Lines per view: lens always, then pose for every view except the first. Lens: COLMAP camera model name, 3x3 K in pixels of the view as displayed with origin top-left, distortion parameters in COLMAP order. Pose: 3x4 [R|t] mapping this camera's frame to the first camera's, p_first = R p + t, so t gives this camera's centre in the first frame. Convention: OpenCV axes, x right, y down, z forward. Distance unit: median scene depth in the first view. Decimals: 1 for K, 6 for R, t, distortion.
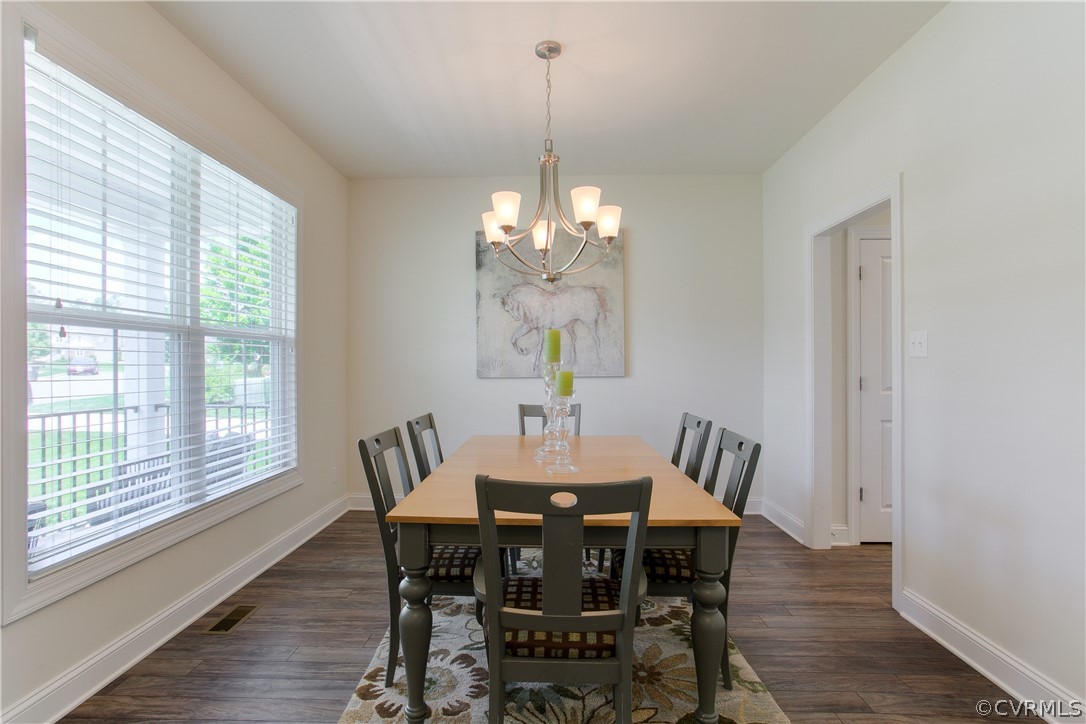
lens RADIAL K [[514.0, 0, 537.1], [0, 514.0, 361.8], [0, 0, 1]] dist [0.000819, 0.000336]
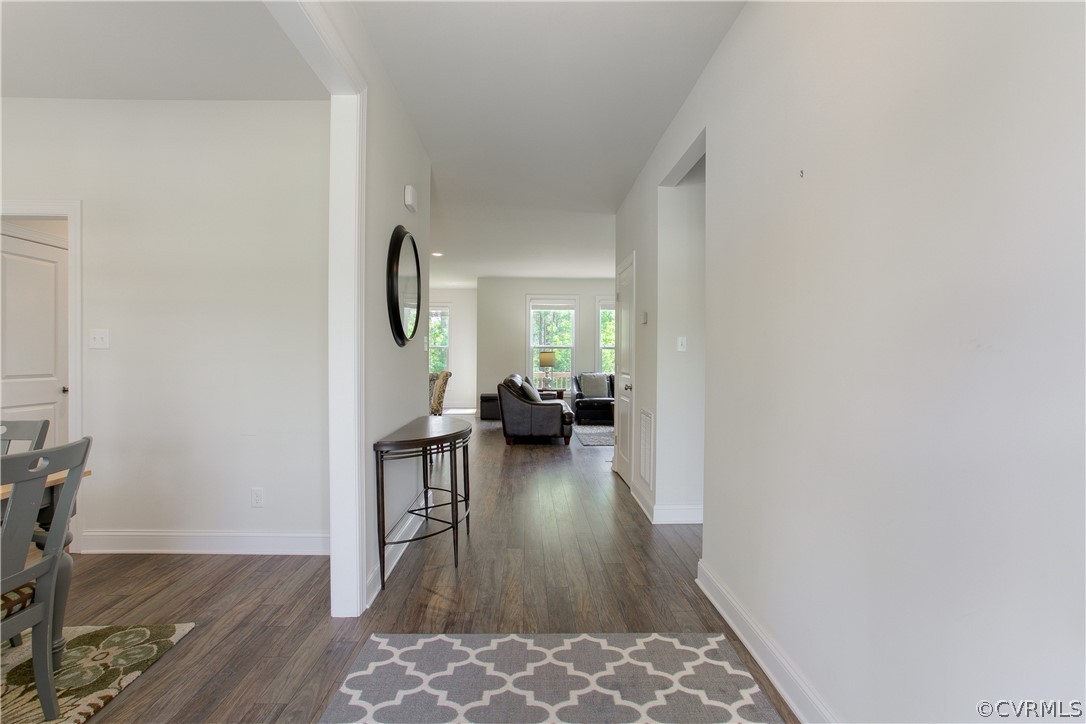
lens RADIAL K [[528.1, 0, 532.3], [0, 528.1, 365.1], [0, 0, 1]] dist [-0.048146, 0.023271]
pose [[-0.039652, -0.010275, 0.999161, -0.771792], [-0.014567, 0.999847, 0.009704, 0.004602], [-0.999107, -0.014170, -0.039796, -0.056914]]
